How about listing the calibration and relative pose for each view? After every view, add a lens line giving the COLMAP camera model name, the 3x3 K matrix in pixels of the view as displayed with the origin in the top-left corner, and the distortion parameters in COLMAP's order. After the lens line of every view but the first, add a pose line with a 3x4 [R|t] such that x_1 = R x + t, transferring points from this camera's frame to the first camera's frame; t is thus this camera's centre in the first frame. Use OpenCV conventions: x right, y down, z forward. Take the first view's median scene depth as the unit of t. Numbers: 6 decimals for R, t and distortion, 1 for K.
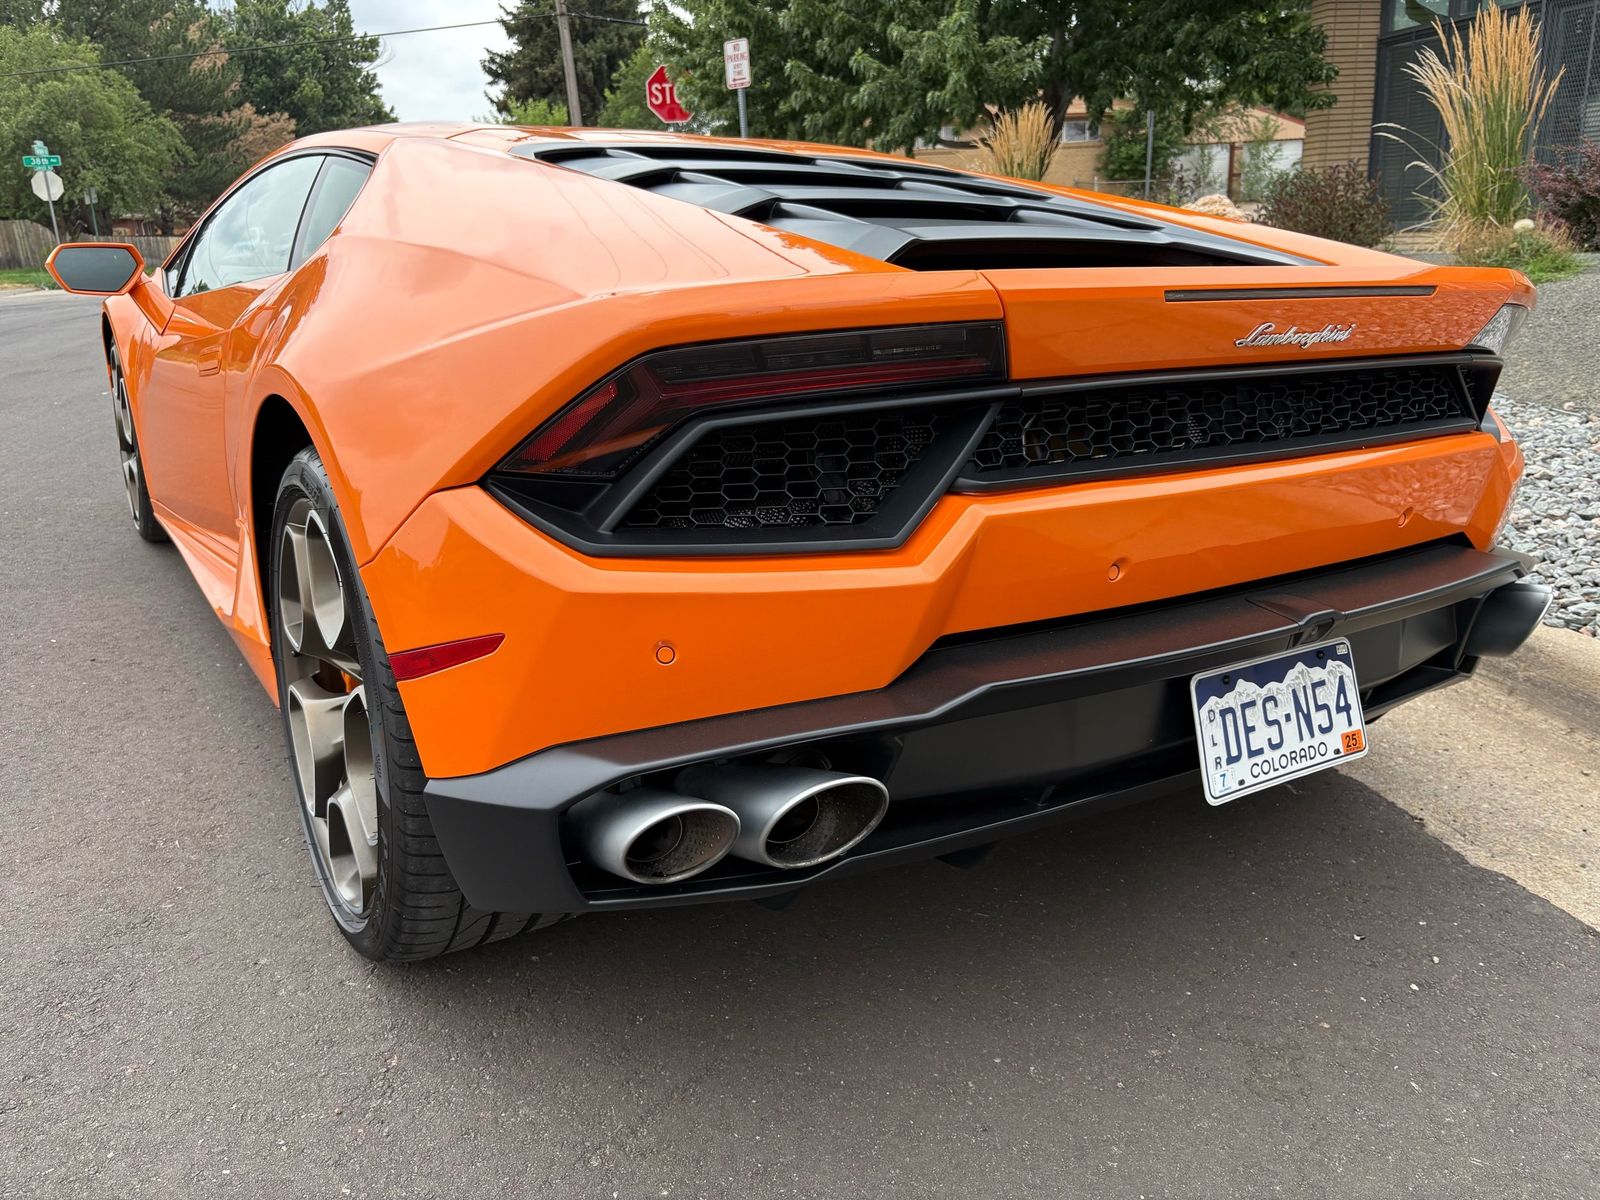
lens RADIAL K [[1211.3, 0, 791.3], [0, 1211.3, 594.0], [0, 0, 1]] dist [0.030125, -0.032410]
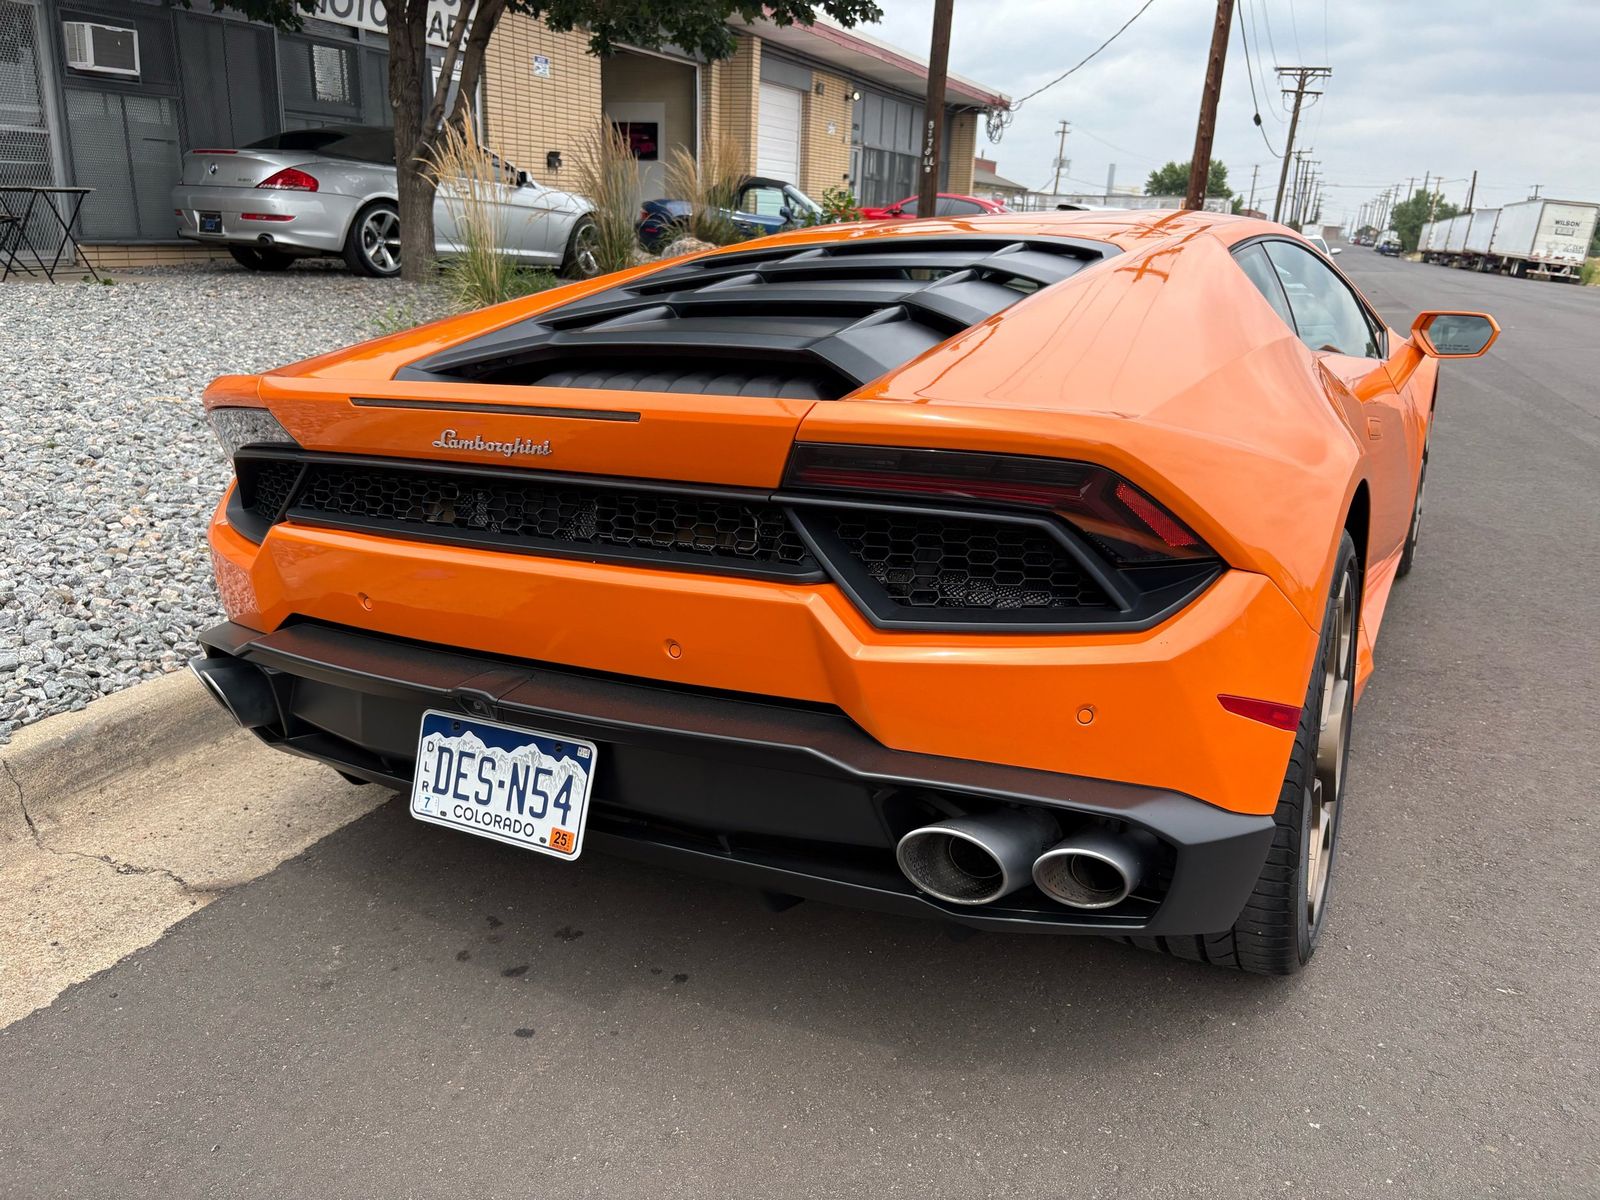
lens RADIAL K [[1211.3, 0, 797.0], [0, 1211.3, 595.6], [0, 0, 1]] dist [0.030125, -0.032410]
pose [[0.480242, 0.204516, -0.852960, 1.442647], [-0.220157, 0.969413, 0.108484, -0.243232], [0.849058, 0.135687, 0.510578, 0.640659]]
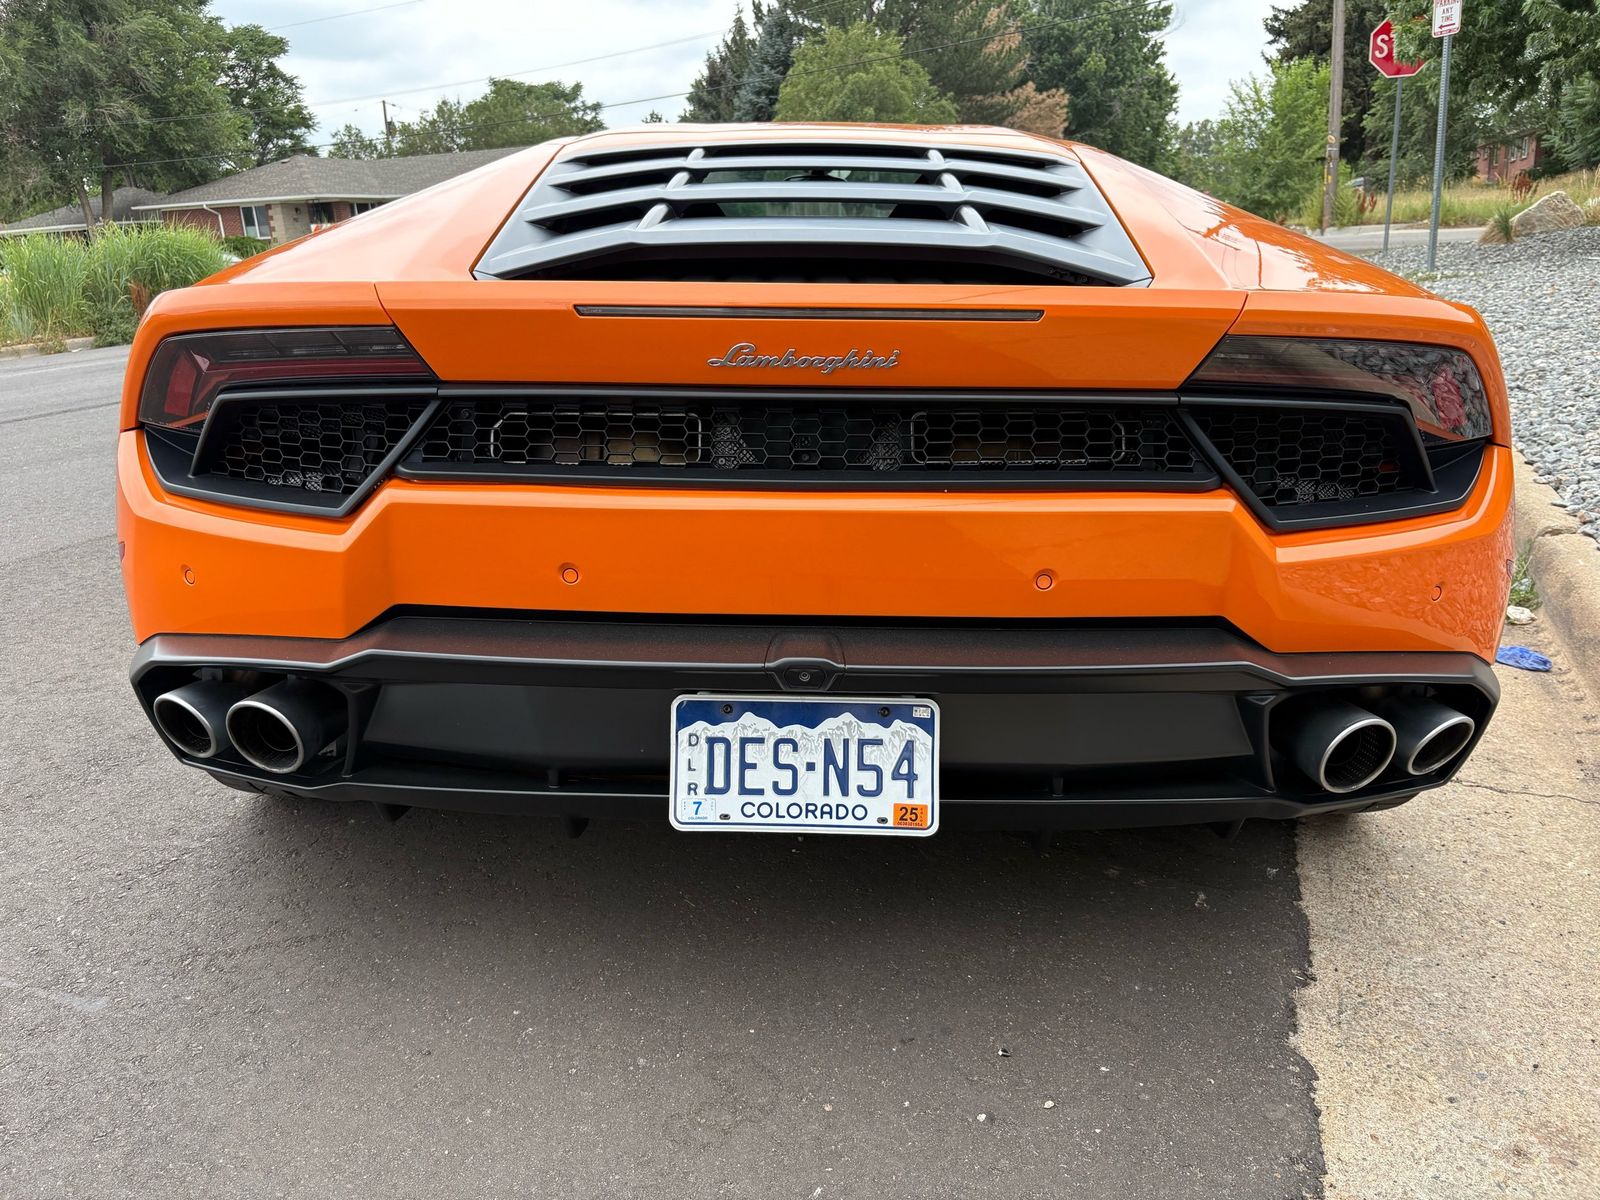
lens RADIAL K [[1211.3, 0, 788.8], [0, 1211.3, 588.0], [0, 0, 1]] dist [0.030125, -0.032410]
pose [[0.831794, 0.161732, -0.531000, 0.863908], [-0.151518, 0.986438, 0.063101, -0.089077], [0.534004, 0.027968, 0.845019, 0.203441]]
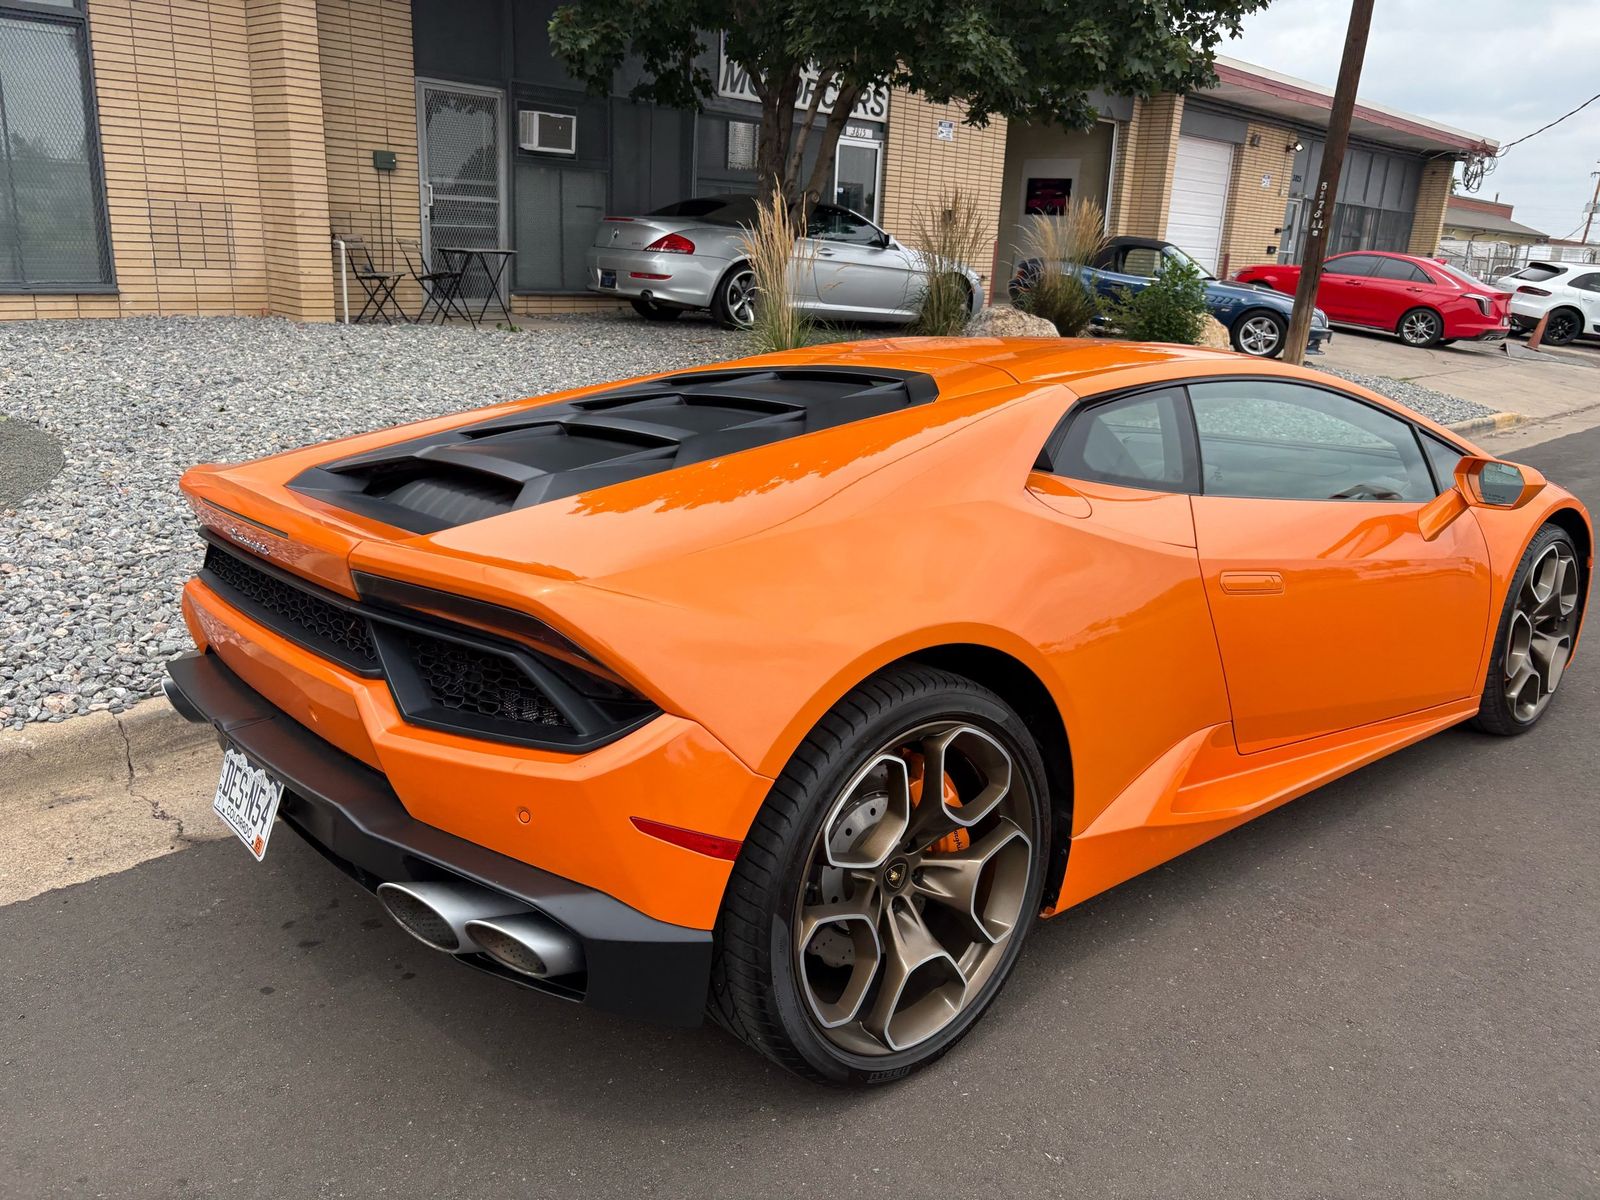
lens RADIAL K [[1211.3, 0, 812.3], [0, 1211.3, 579.9], [0, 0, 1]] dist [0.030125, -0.032410]
pose [[0.146030, 0.201646, -0.968511, 1.874578], [-0.286004, 0.945806, 0.153796, -0.563789], [0.947036, 0.254539, 0.195787, 1.290893]]
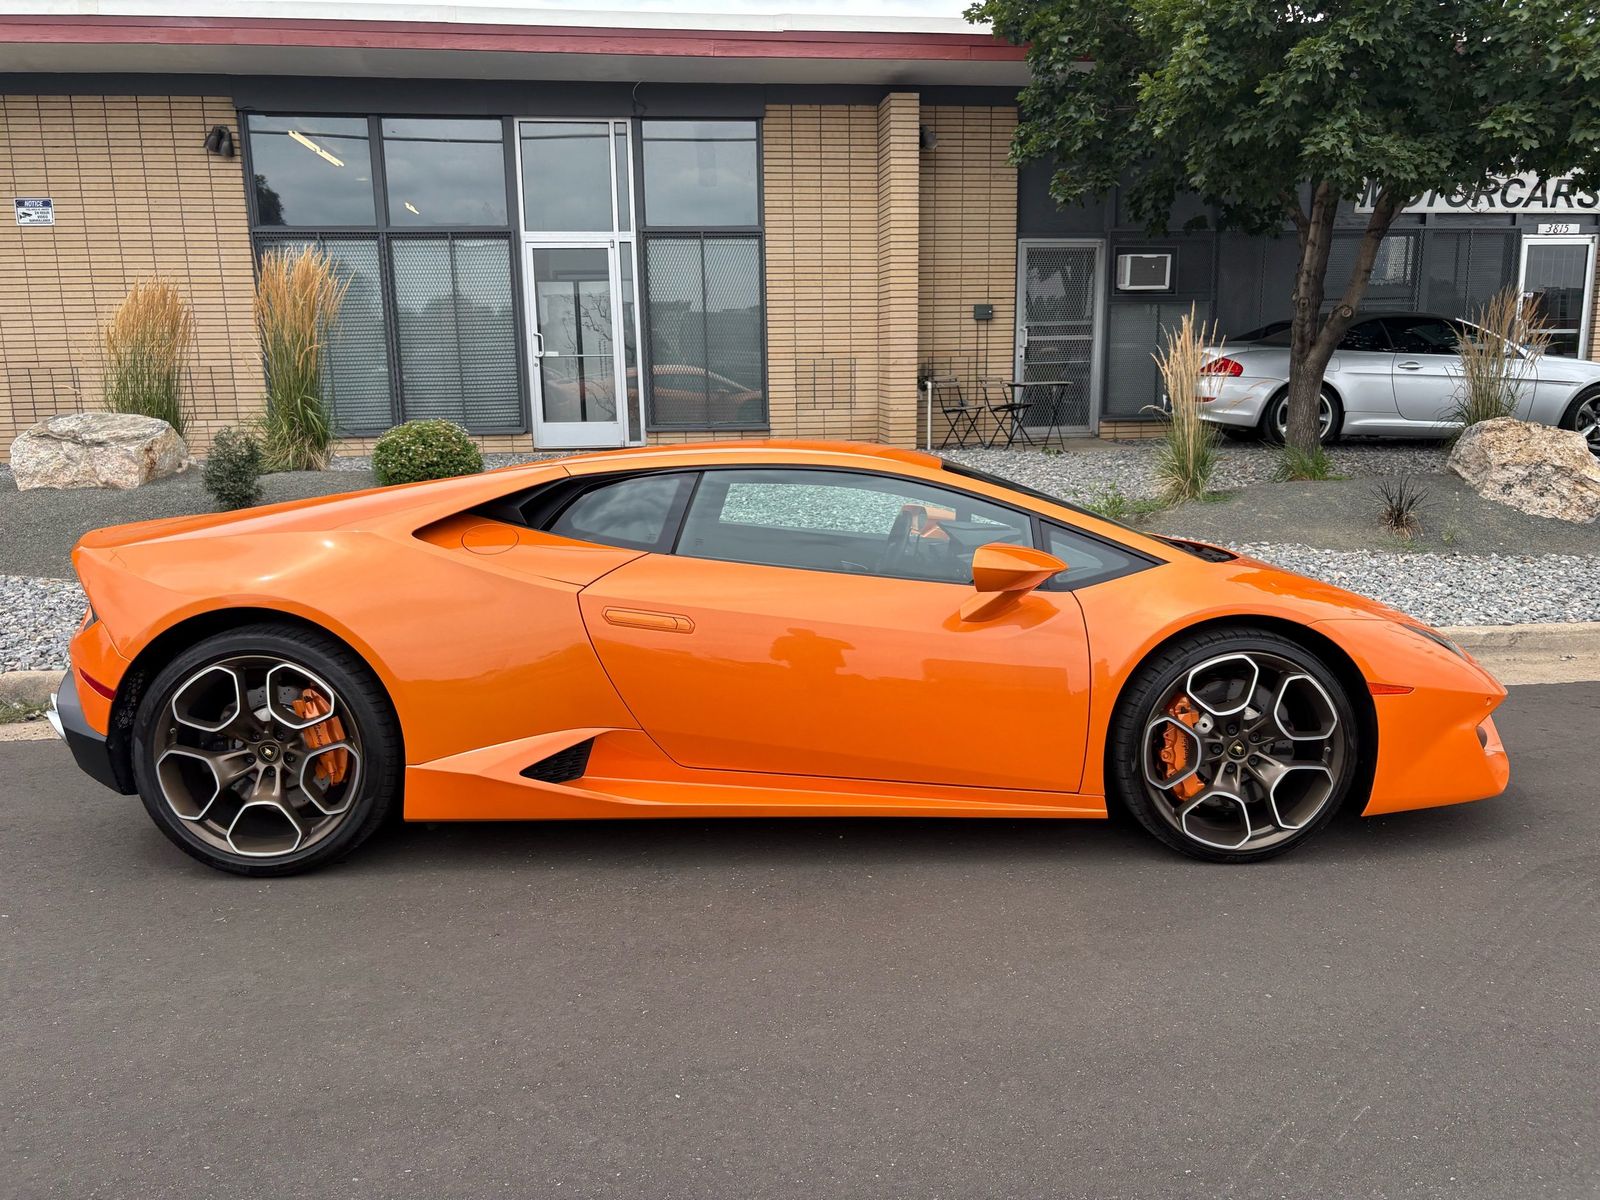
lens RADIAL K [[1211.3, 0, 813.9], [0, 1211.3, 589.1], [0, 0, 1]] dist [0.030125, -0.032410]
pose [[-0.523633, 0.091976, -0.846965, 1.986261], [-0.240008, 0.937963, 0.250242, -1.153132], [0.817438, 0.334313, -0.469073, 3.499394]]
